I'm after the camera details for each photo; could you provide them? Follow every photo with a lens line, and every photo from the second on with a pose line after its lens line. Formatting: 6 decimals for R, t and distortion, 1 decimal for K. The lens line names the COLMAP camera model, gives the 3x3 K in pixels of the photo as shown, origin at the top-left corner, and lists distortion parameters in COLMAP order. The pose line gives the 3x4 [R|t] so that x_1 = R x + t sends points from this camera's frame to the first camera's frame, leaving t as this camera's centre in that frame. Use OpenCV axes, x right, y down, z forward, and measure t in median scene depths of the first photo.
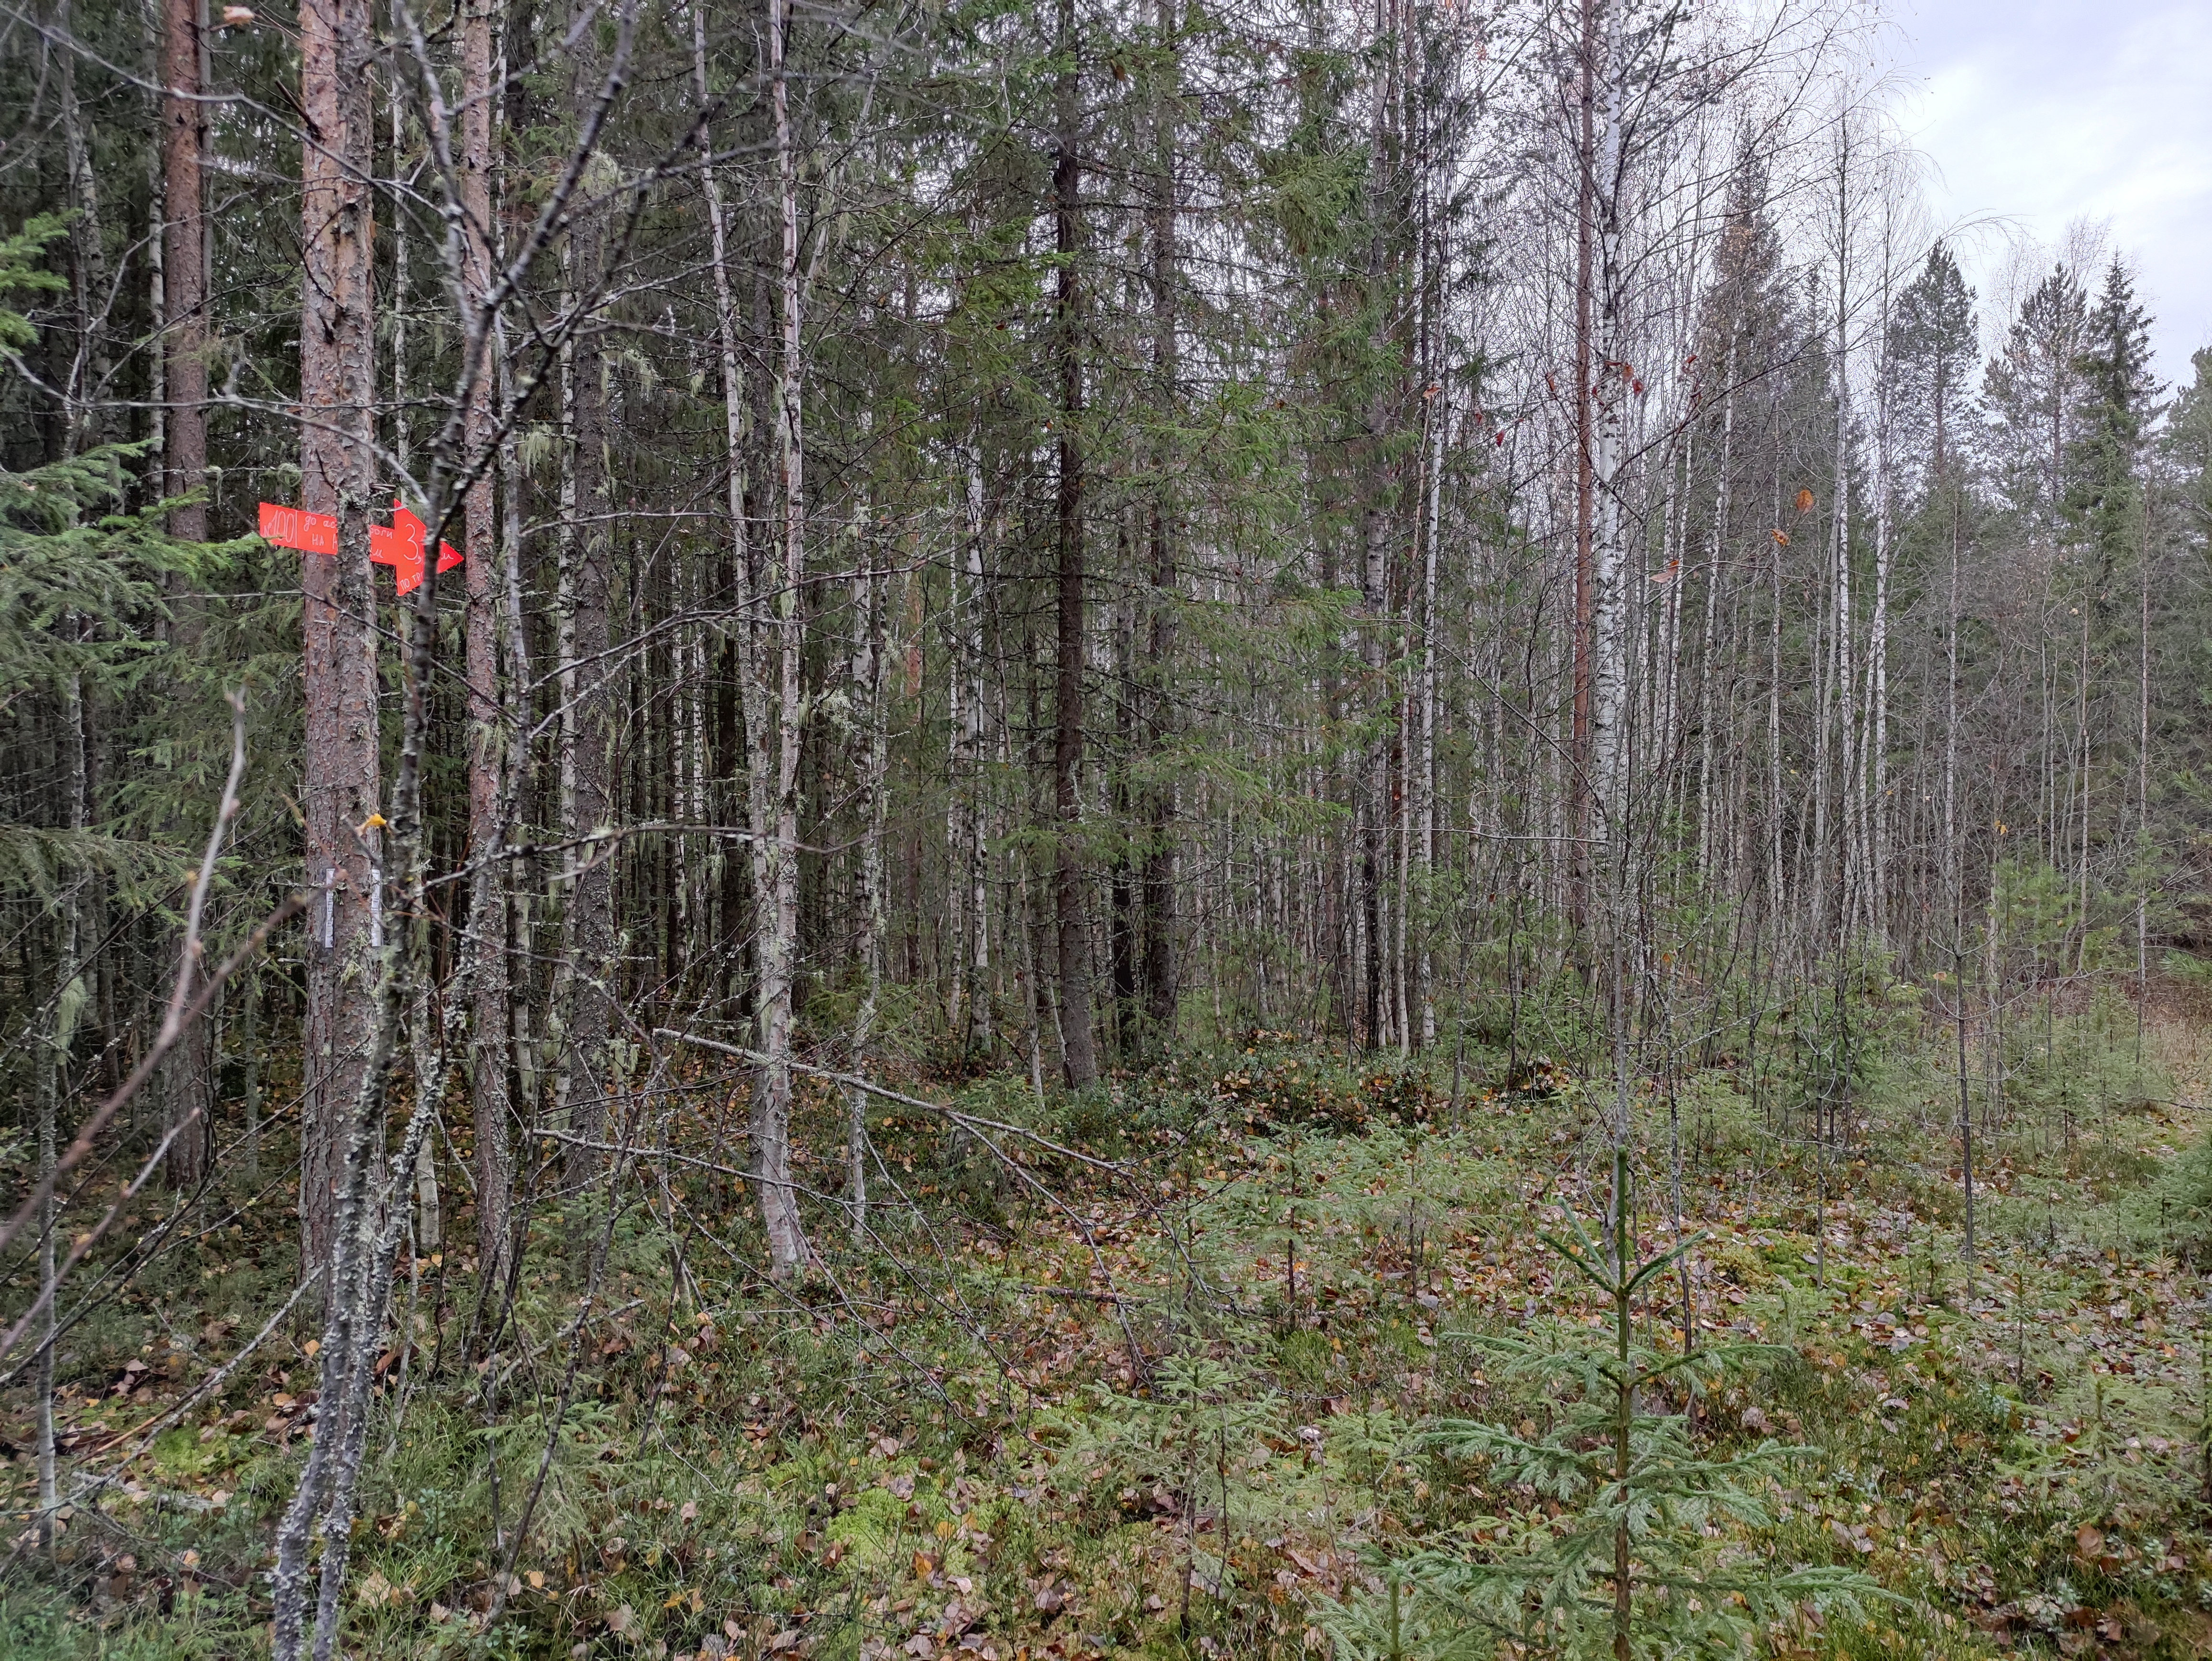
lens RADIAL K [[1617.5, 0, 1106.1], [0, 1617.5, 831.6], [0, 0, 1]] dist [0.047778, 0.000093]
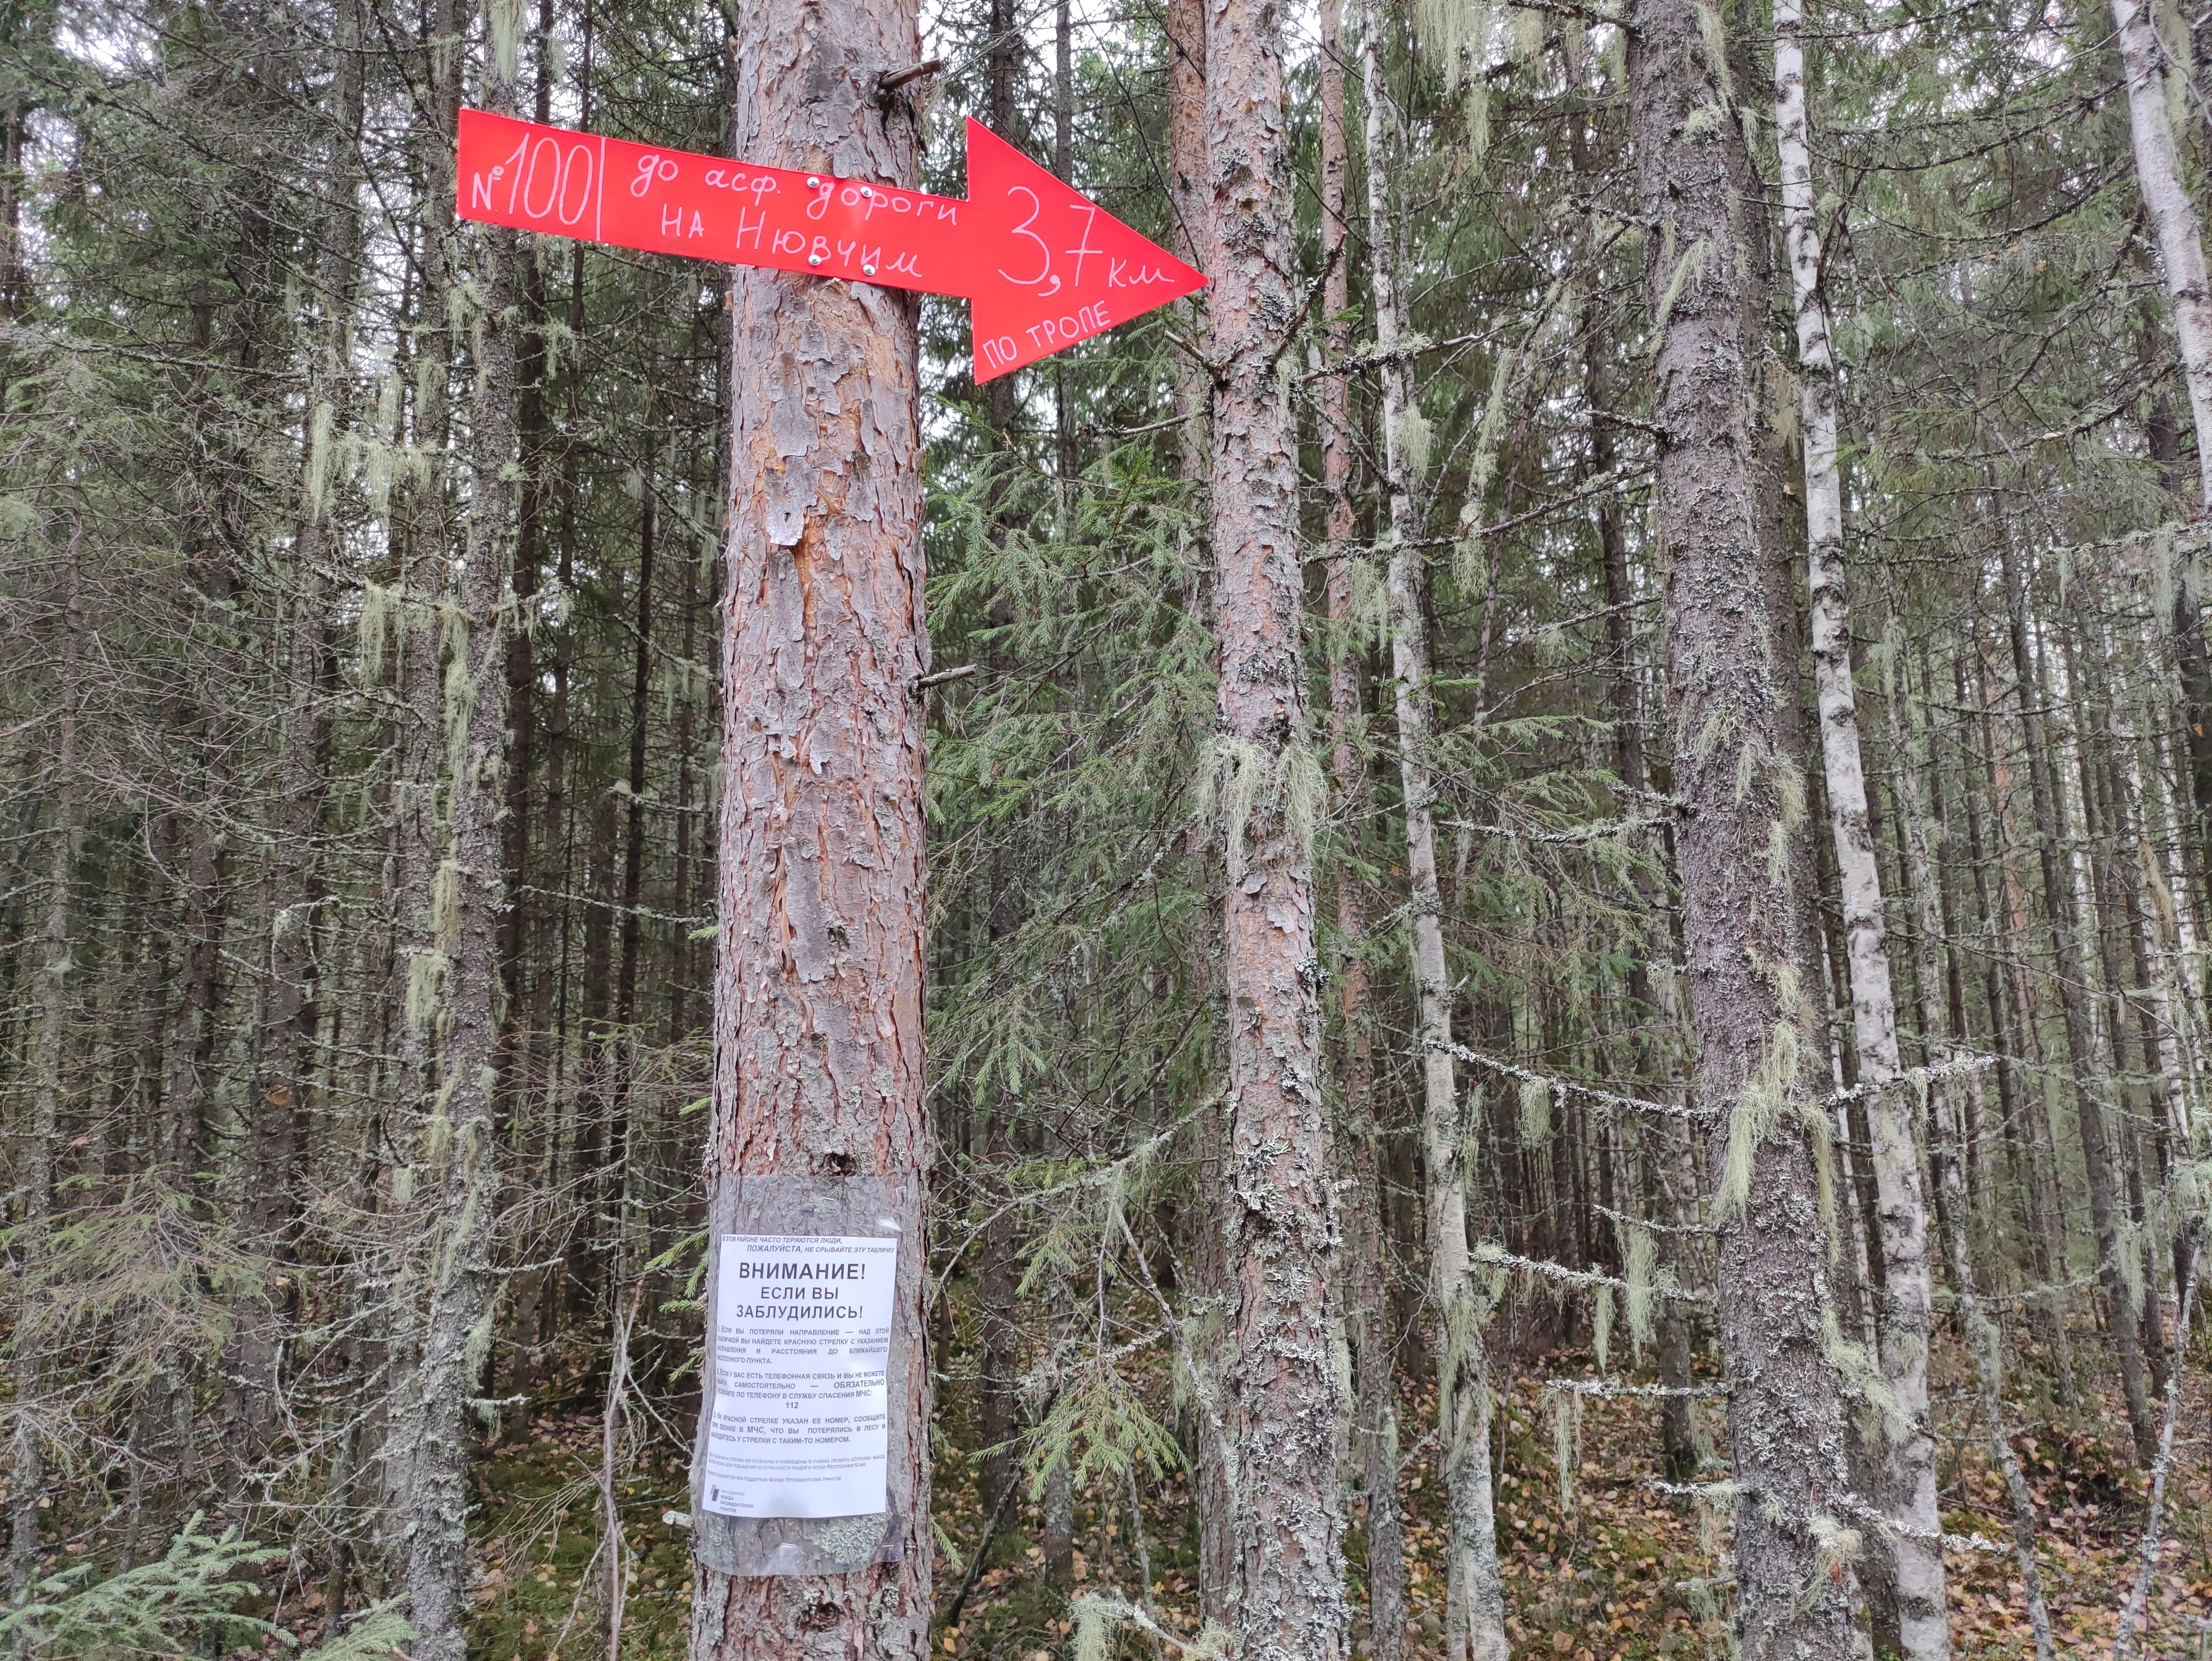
lens RADIAL K [[1617.5, 0, 1106.1], [0, 1617.5, 829.8], [0, 0, 1]] dist [0.047778, 0.000093]
pose [[0.673971, -0.133109, -0.726667, -0.158825], [0.006713, 0.984697, -0.174149, 0.002744], [0.738727, 0.112493, 0.664551, 0.686144]]
